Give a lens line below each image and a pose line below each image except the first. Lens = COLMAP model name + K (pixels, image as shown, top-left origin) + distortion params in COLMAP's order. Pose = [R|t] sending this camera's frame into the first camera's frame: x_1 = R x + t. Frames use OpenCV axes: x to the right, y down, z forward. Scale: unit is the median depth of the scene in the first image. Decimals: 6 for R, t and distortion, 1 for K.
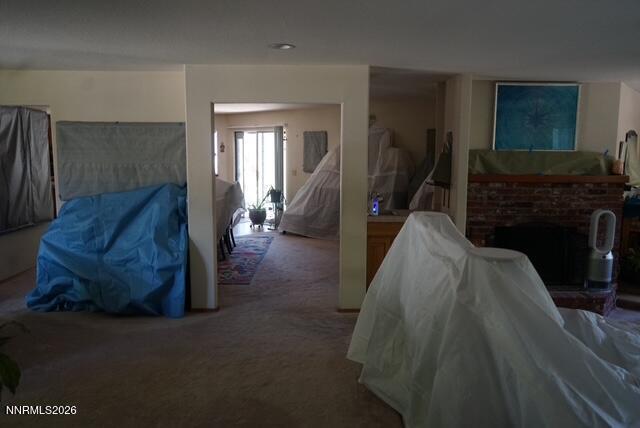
lens RADIAL K [[511.0, 0, 318.7], [0, 511.0, 213.4], [0, 0, 1]] dist [-0.017007, 0.015640]
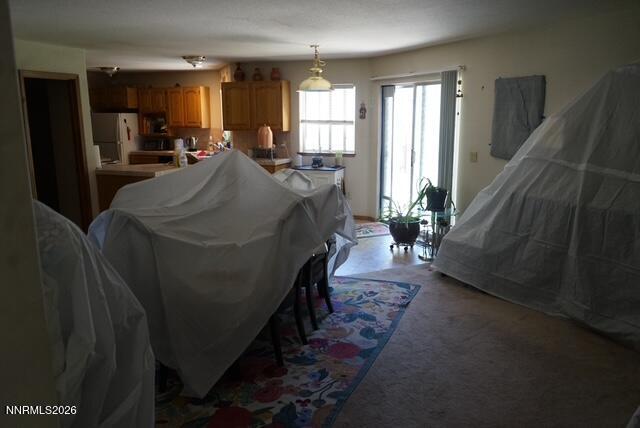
lens RADIAL K [[511.0, 0, 317.2], [0, 511.0, 211.1], [0, 0, 1]] dist [-0.017007, 0.015640]
pose [[0.926983, 0.061737, -0.369988, 0.002048], [-0.037894, 0.996729, 0.071375, -0.063586], [0.373184, -0.052143, 0.926291, 0.498803]]
